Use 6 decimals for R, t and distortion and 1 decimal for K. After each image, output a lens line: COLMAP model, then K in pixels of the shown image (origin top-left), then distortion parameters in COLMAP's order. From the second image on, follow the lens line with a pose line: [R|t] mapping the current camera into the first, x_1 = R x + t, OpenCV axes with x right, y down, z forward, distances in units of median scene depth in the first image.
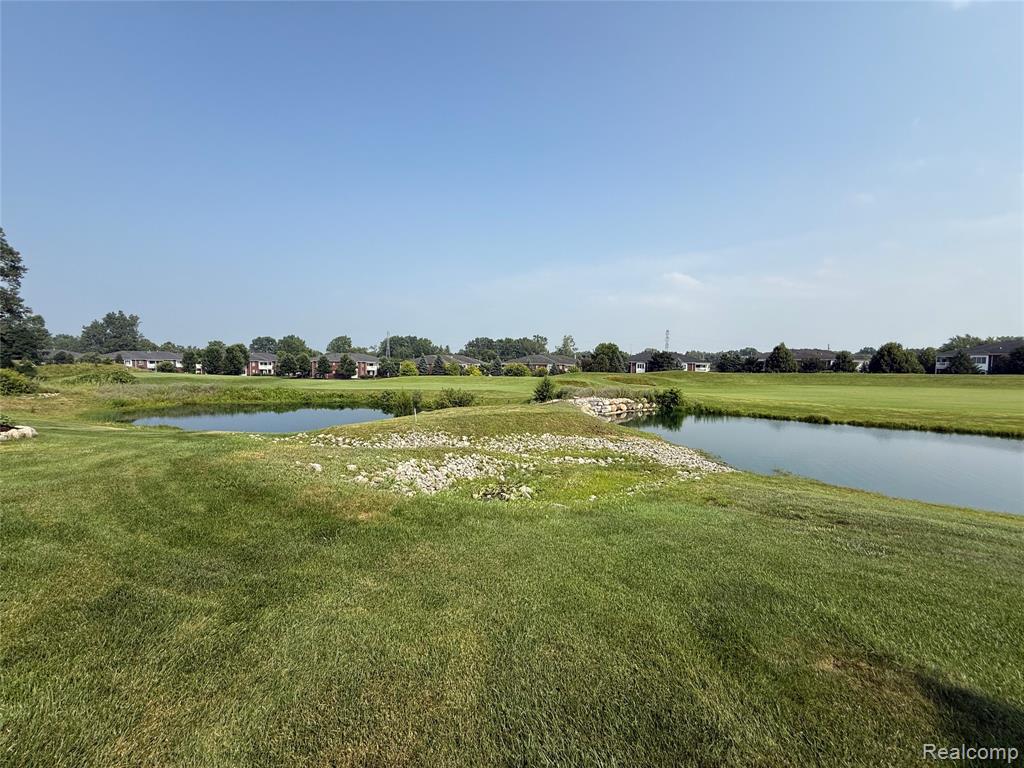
lens RADIAL K [[403.6, 0, 507.1], [0, 403.6, 386.0], [0, 0, 1]] dist [-0.001825, 0.000009]
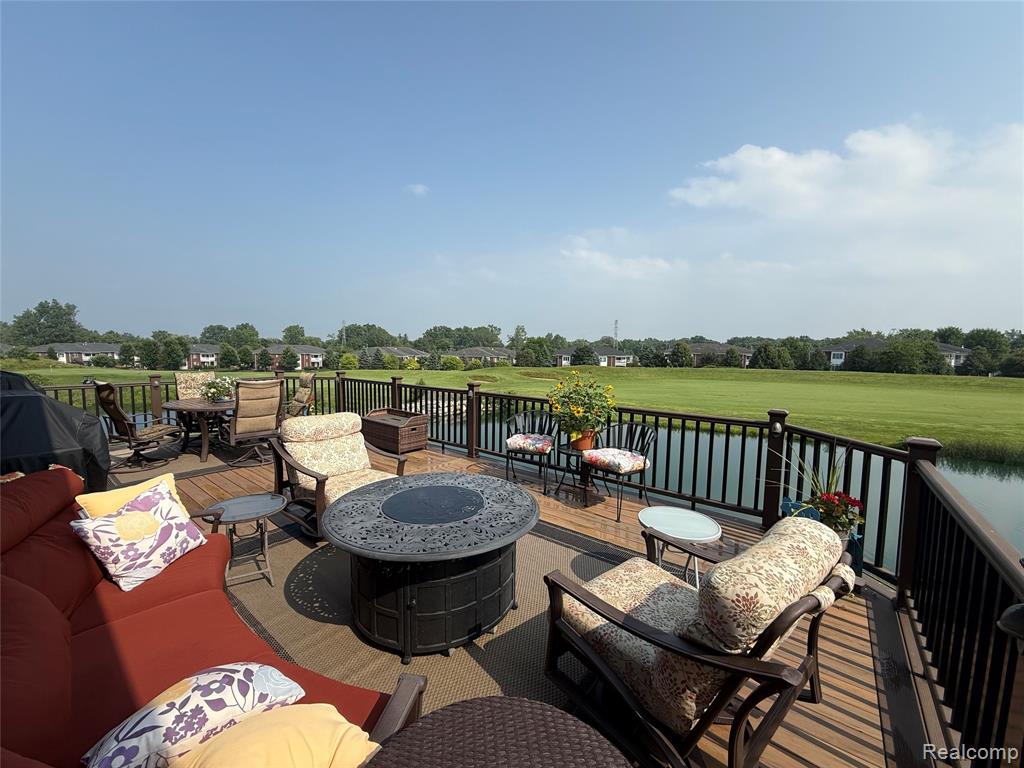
lens RADIAL K [[403.6, 0, 513.3], [0, 403.6, 383.2], [0, 0, 1]] dist [-0.001825, 0.000009]
pose [[0.997798, -0.006417, 0.066013, 0.098068], [0.004197, 0.999423, 0.033718, -0.017946], [-0.066191, -0.033366, 0.997249, -0.059321]]
